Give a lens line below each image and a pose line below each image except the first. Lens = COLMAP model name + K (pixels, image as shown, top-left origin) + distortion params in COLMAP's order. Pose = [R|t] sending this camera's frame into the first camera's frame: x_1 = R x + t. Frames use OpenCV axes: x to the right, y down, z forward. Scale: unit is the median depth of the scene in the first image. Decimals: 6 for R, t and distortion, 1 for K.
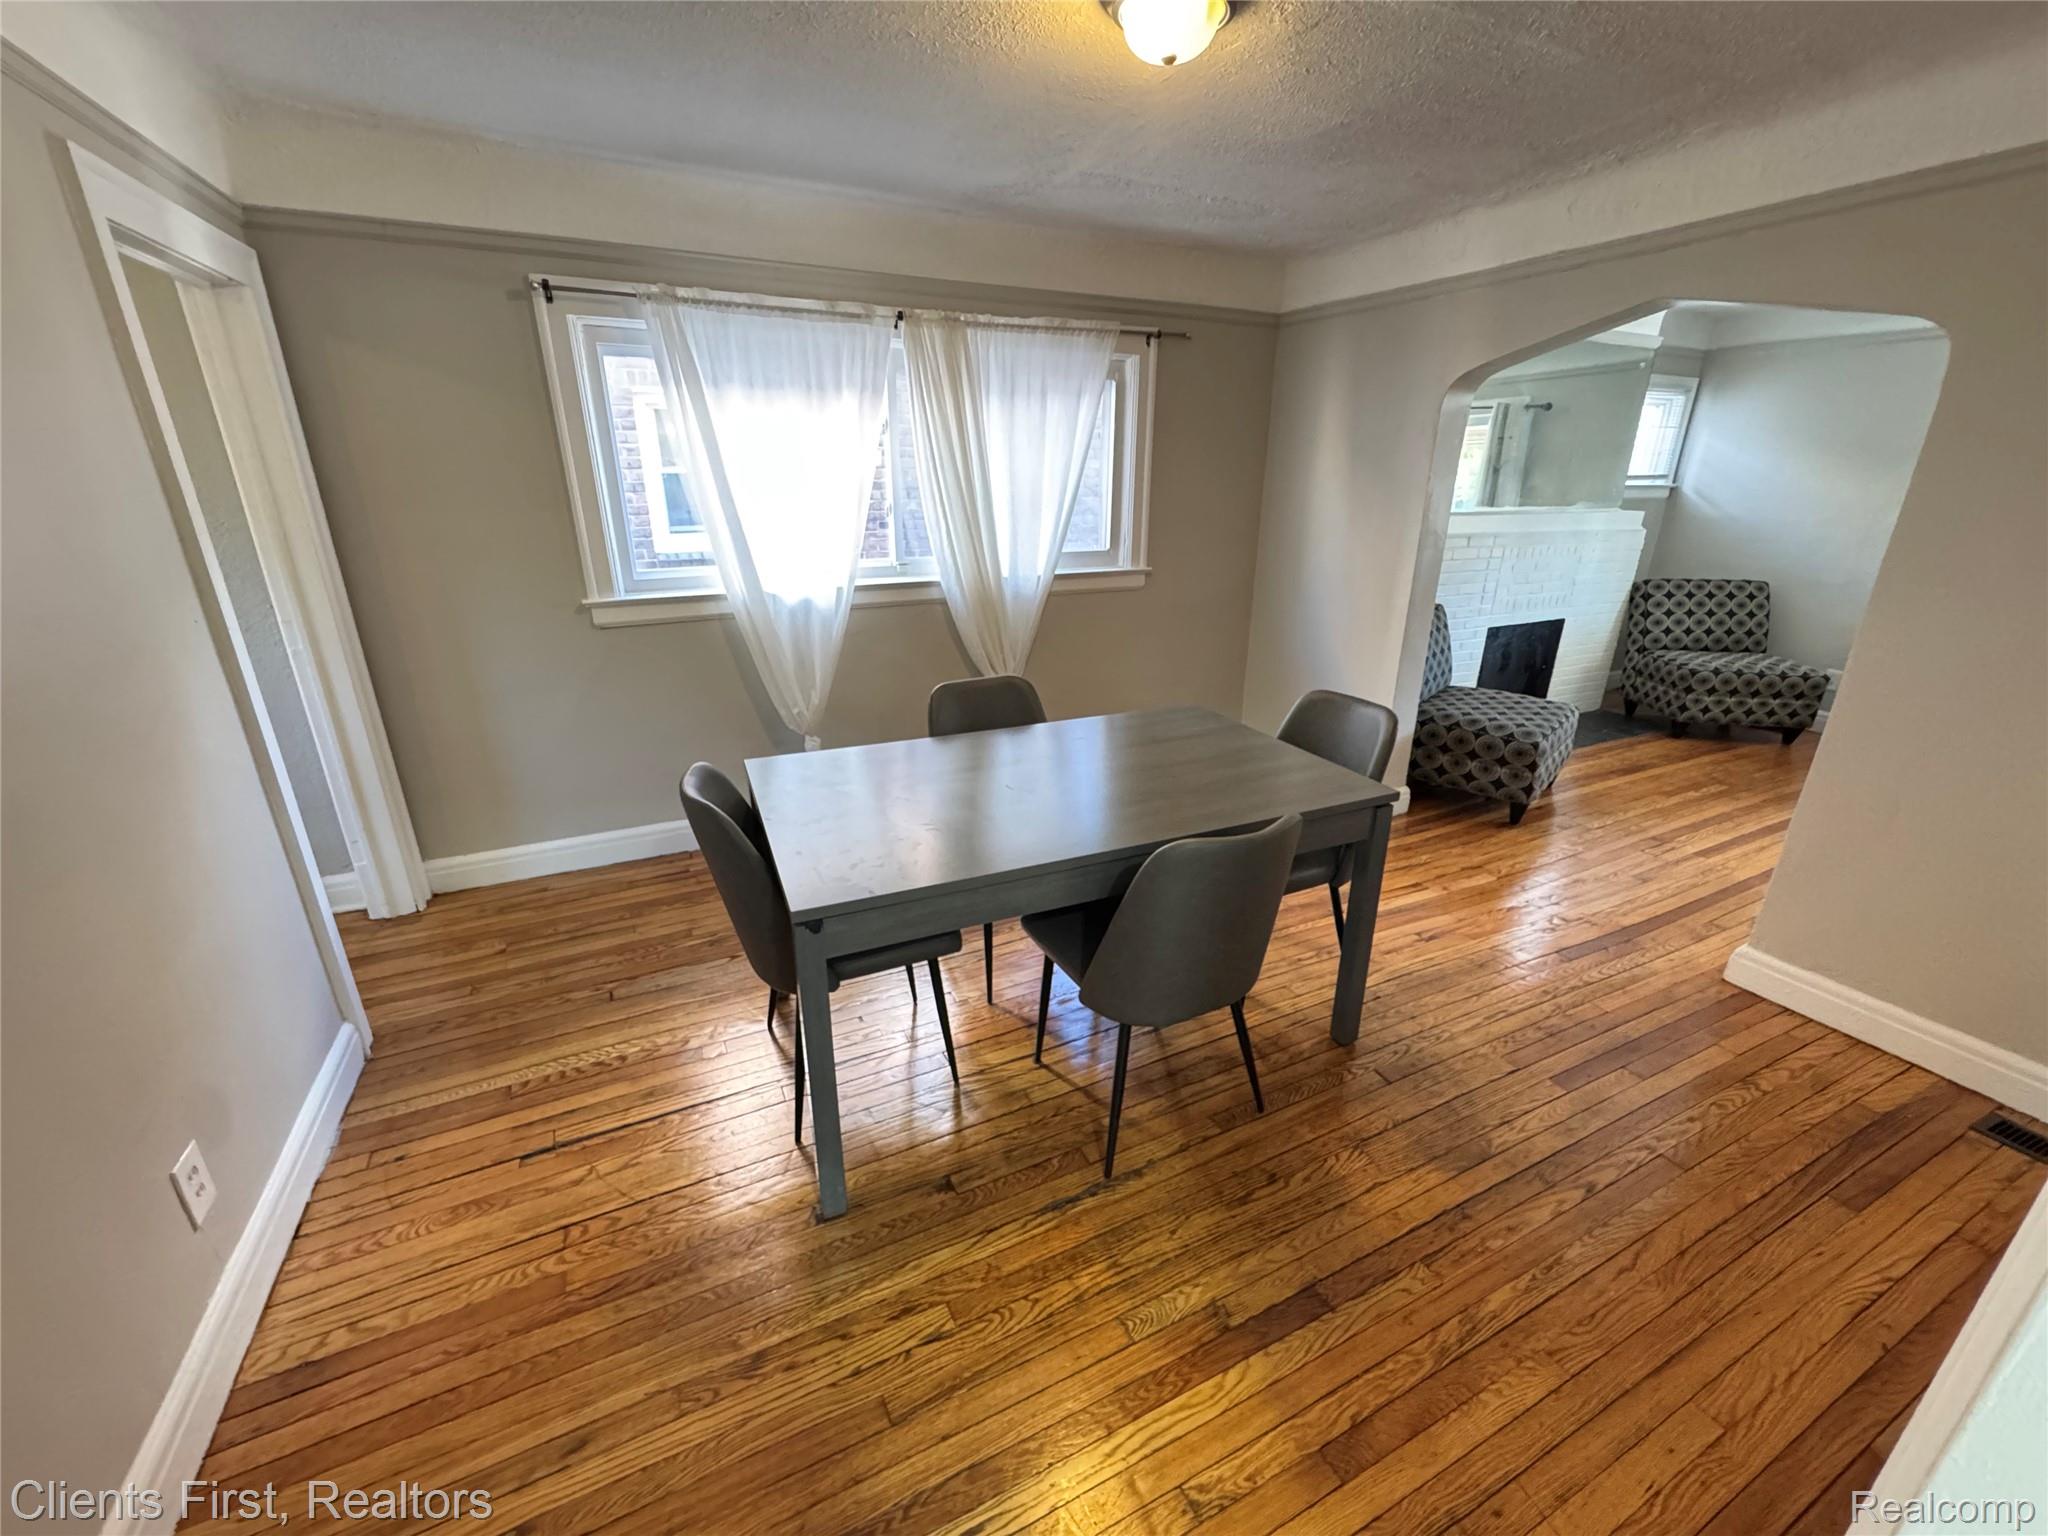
lens RADIAL K [[811.5, 0, 1024.0], [0, 811.5, 768.0], [0, 0, 1]] dist [-0.000205, 0.000091]
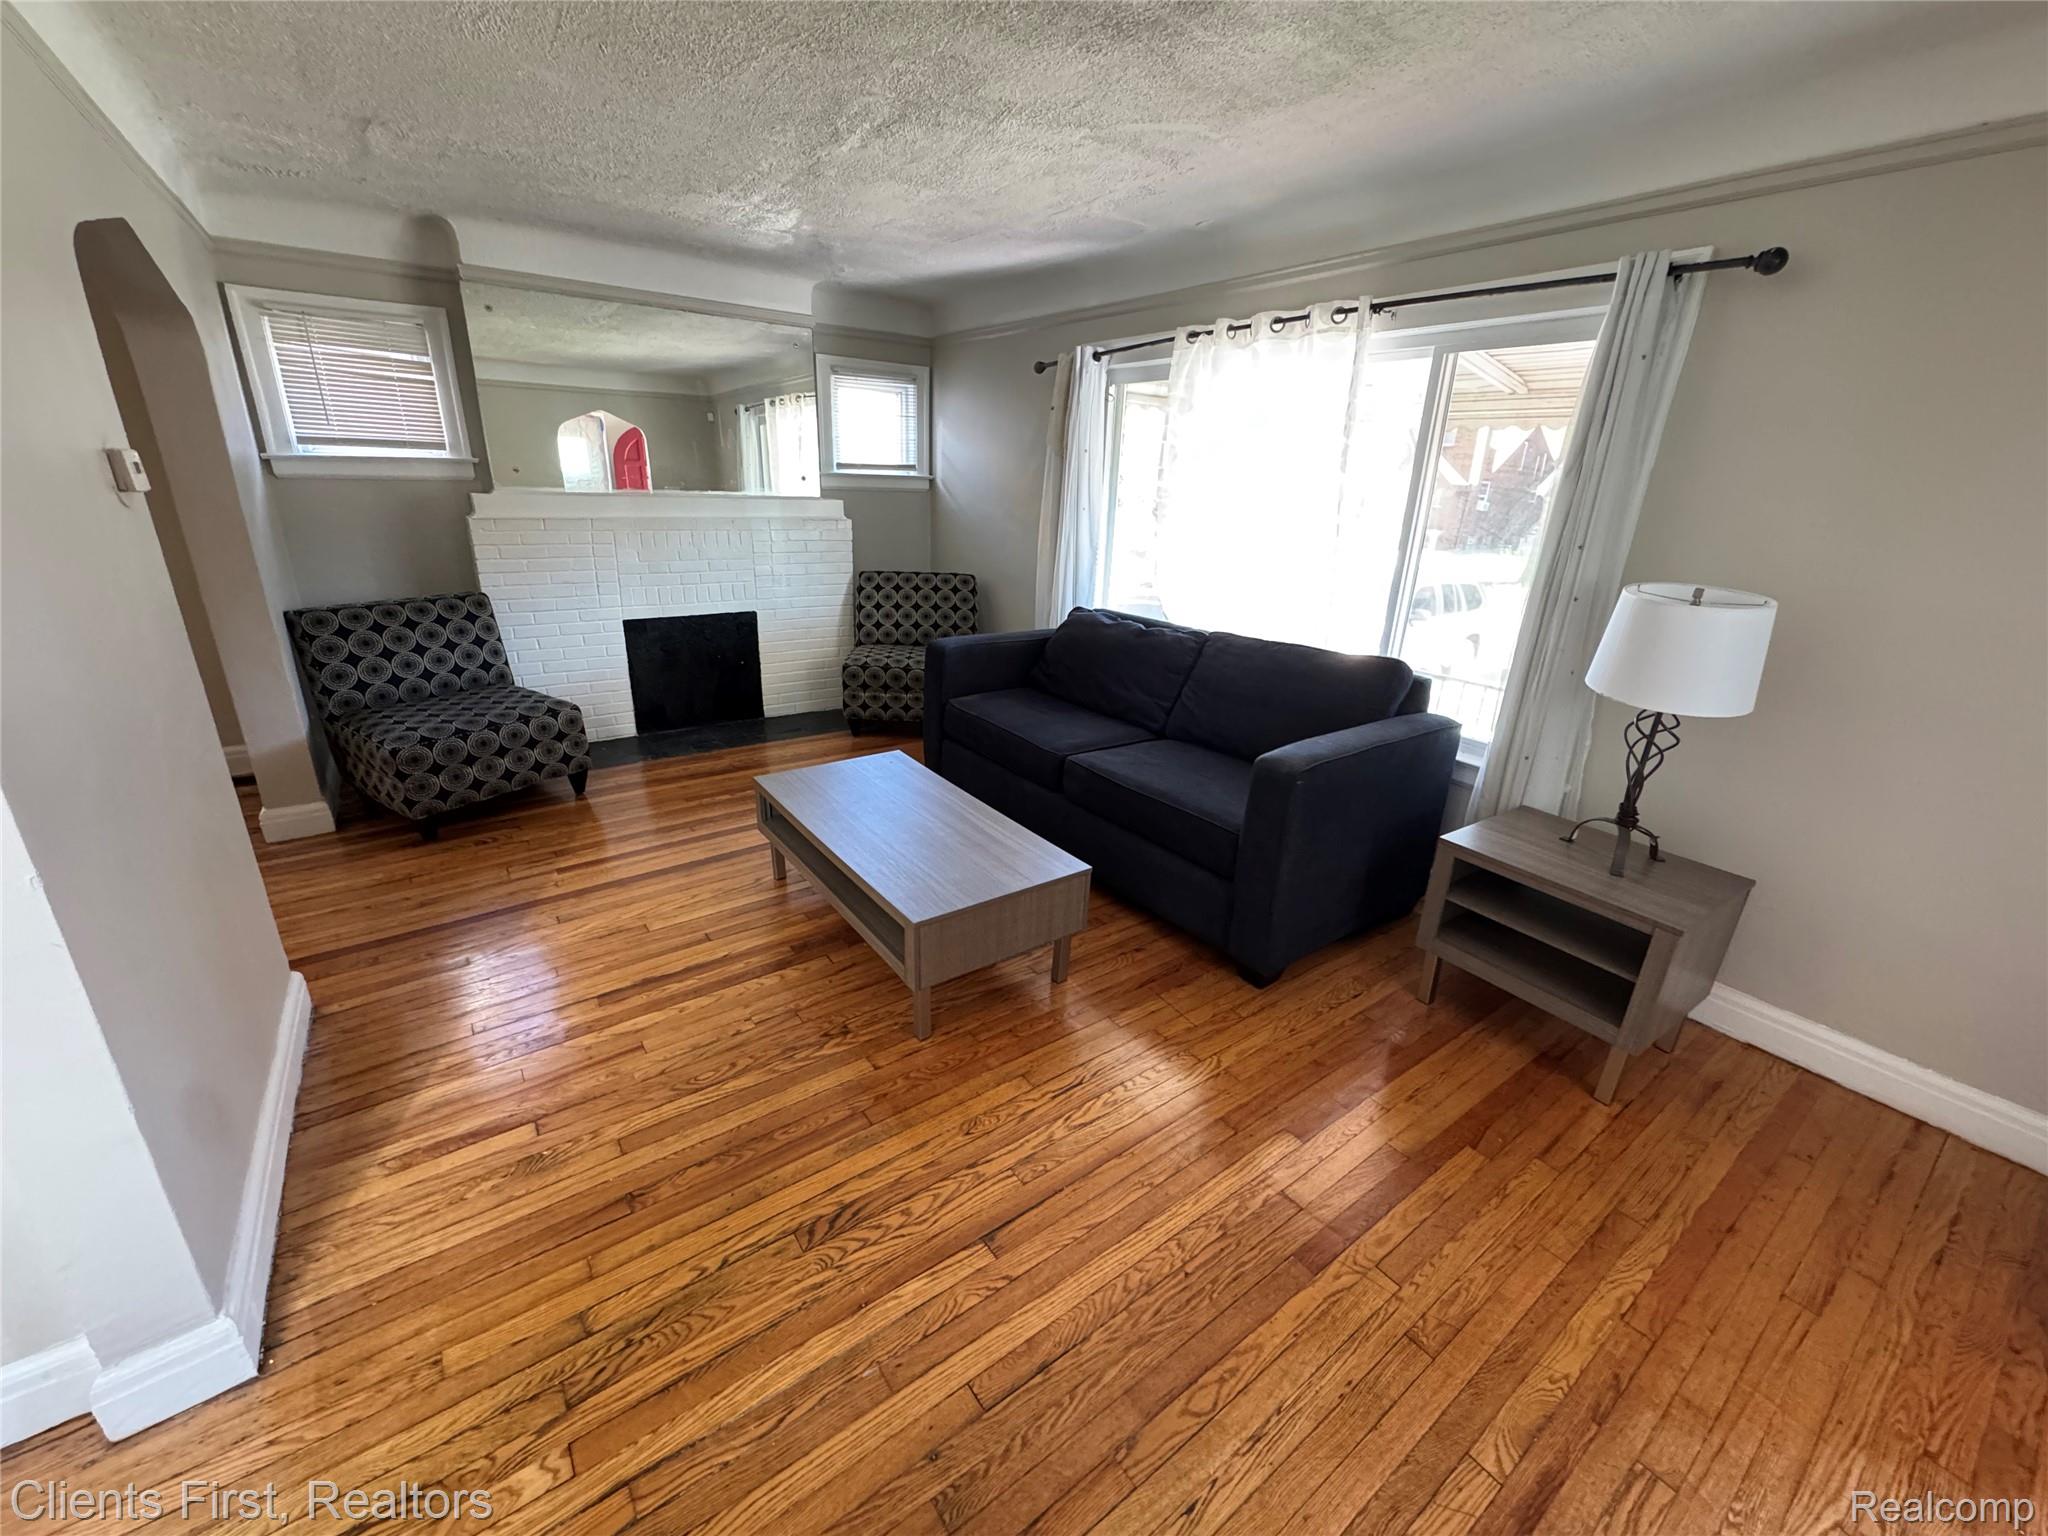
lens RADIAL K [[811.5, 0, 1024.0], [0, 811.5, 768.0], [0, 0, 1]] dist [-0.000205, 0.000091]
pose [[0.984160, -0.029501, 0.174813, 0.799848], [0.028712, 0.999563, 0.007039, 0.001237], [-0.174944, -0.001908, 0.984577, 0.010893]]
